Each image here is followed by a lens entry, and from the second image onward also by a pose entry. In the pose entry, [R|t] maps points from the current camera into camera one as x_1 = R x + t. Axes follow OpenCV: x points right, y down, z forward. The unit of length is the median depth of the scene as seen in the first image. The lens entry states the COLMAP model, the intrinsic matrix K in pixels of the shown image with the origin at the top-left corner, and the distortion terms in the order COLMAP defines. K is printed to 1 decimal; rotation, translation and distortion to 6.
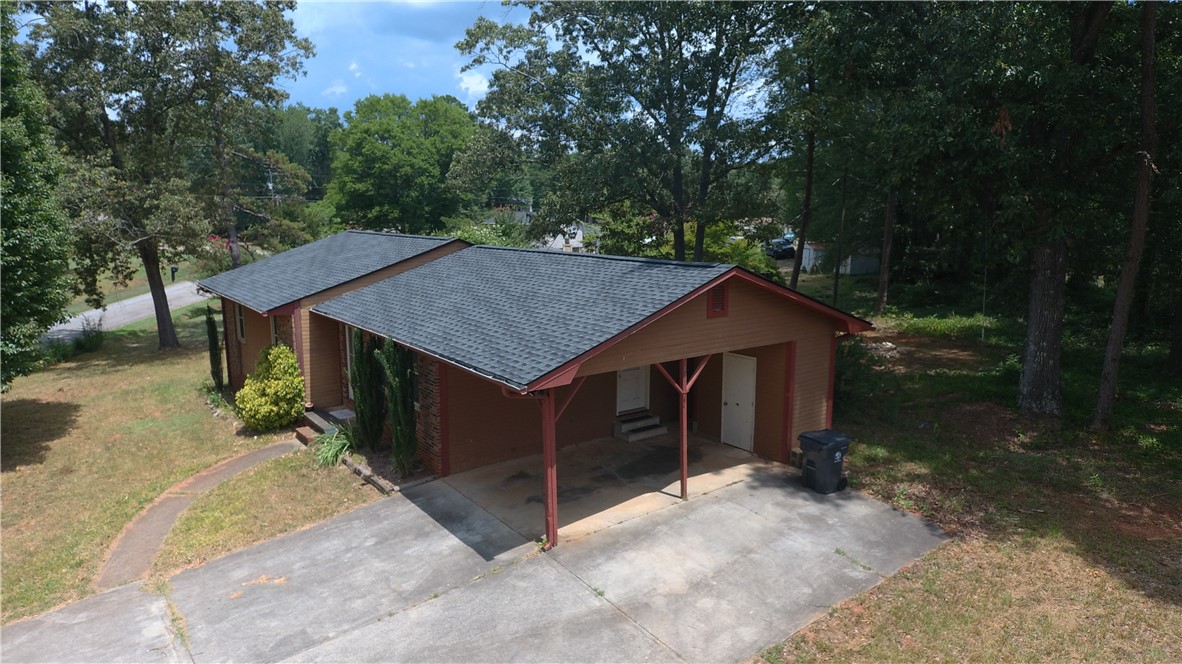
lens RADIAL K [[704.9, 0, 614.8], [0, 704.9, 332.8], [0, 0, 1]] dist [0.101527, -0.141887]
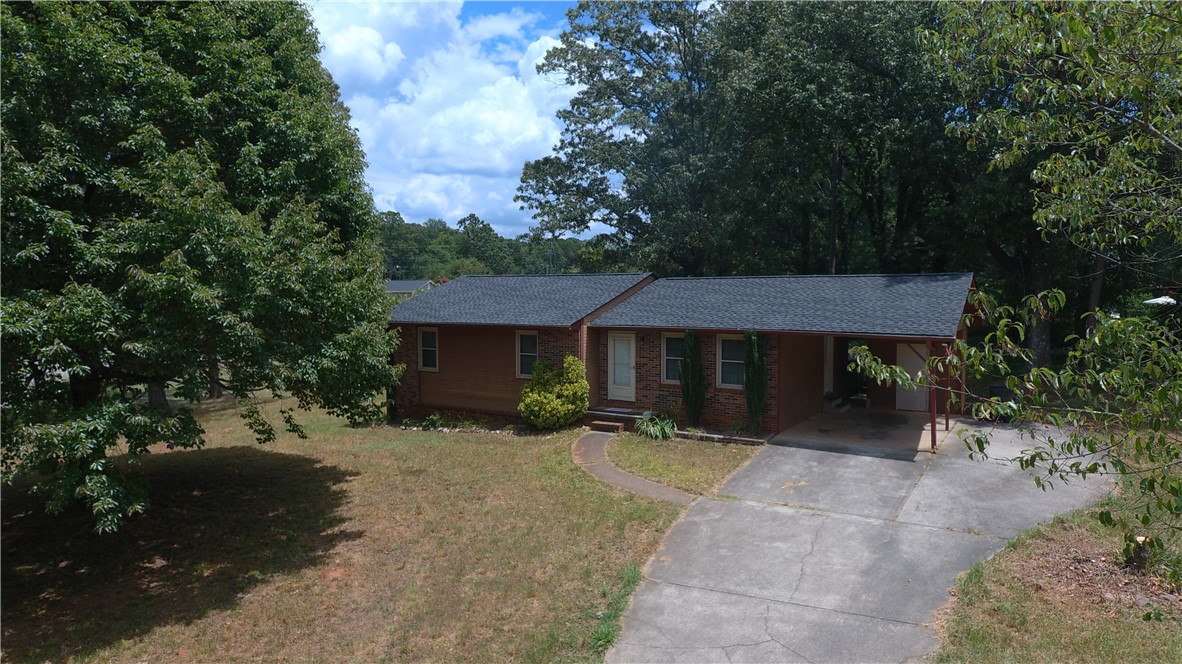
lens RADIAL K [[704.9, 0, 614.8], [0, 704.9, 332.8], [0, 0, 1]] dist [0.101527, -0.141887]
pose [[0.941514, -0.023927, 0.336123, -0.950210], [0.061107, 0.993061, -0.100474, 0.124621], [-0.331387, 0.115137, 0.936443, -0.171601]]
